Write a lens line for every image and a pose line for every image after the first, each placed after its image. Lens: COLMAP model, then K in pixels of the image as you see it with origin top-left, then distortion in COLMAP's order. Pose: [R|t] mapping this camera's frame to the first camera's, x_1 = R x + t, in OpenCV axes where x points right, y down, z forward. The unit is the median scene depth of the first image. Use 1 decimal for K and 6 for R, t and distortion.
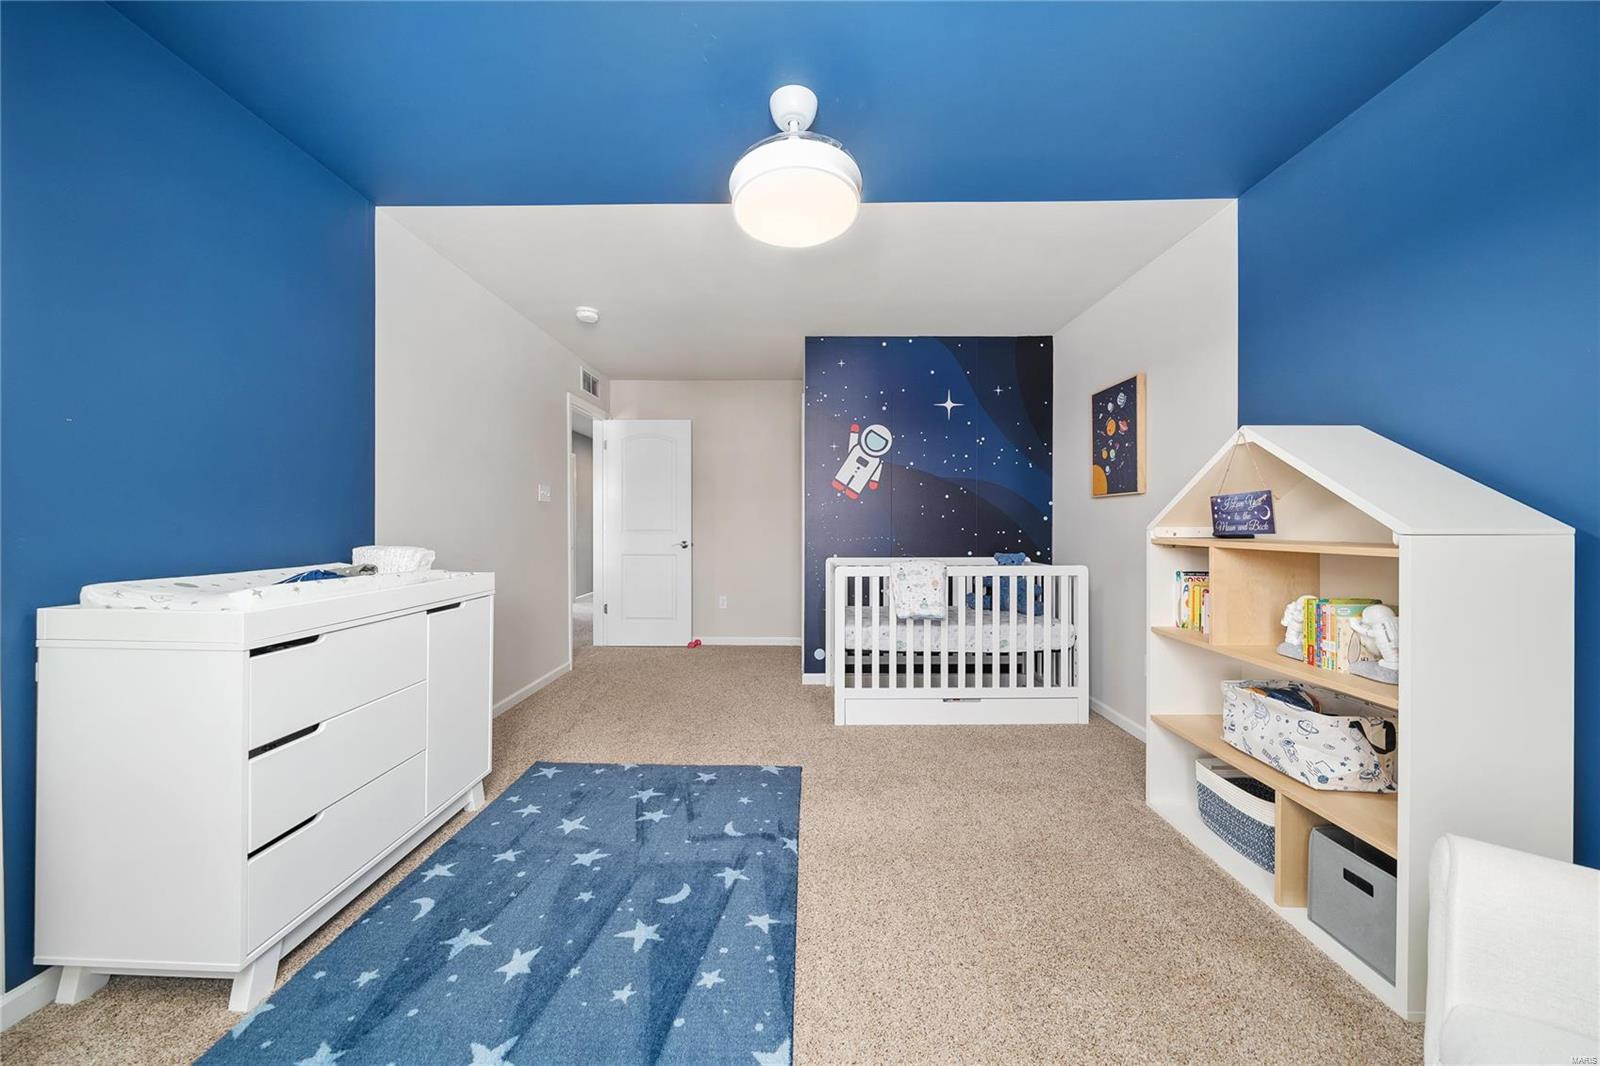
lens RADIAL K [[555.8, 0, 796.7], [0, 555.8, 526.1], [0, 0, 1]] dist [-0.000036, 0.000211]
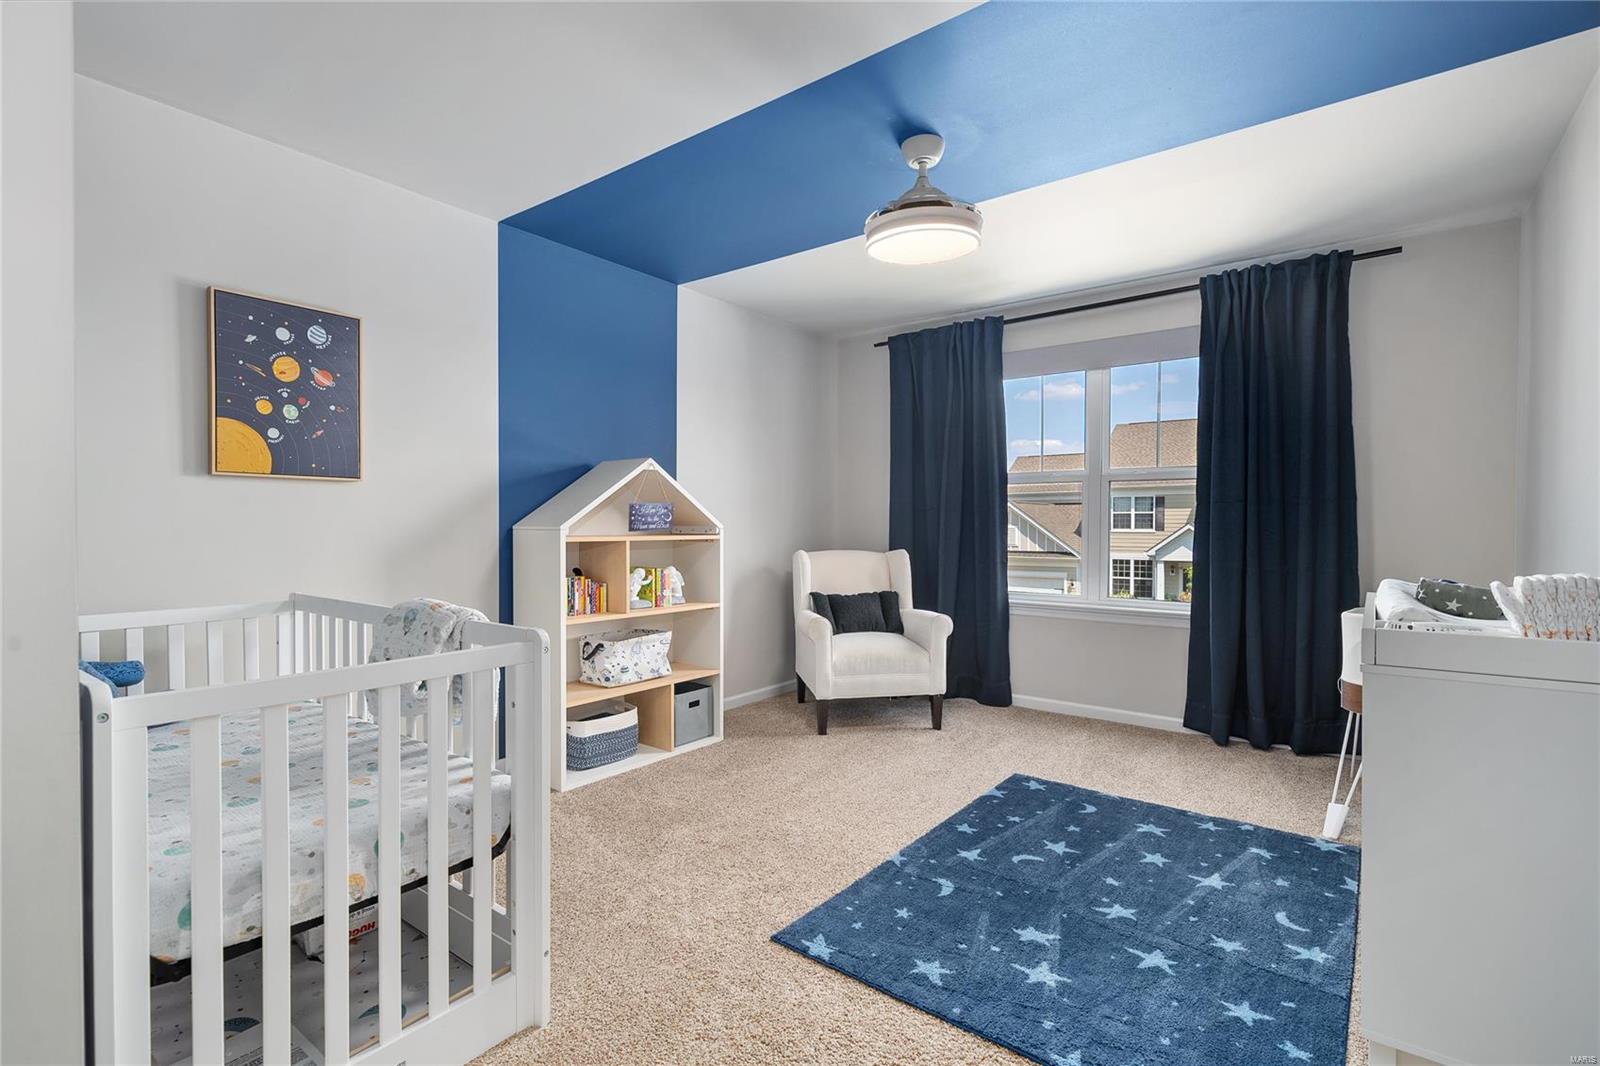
lens RADIAL K [[737.1, 0, 797.1], [0, 737.1, 531.0], [0, 0, 1]] dist [0.000359, 0.000014]
pose [[-0.800471, -0.006228, 0.599340, -0.691186], [0.000982, 0.999931, 0.011703, -0.007180], [-0.599371, 0.009956, -0.800409, 2.316226]]
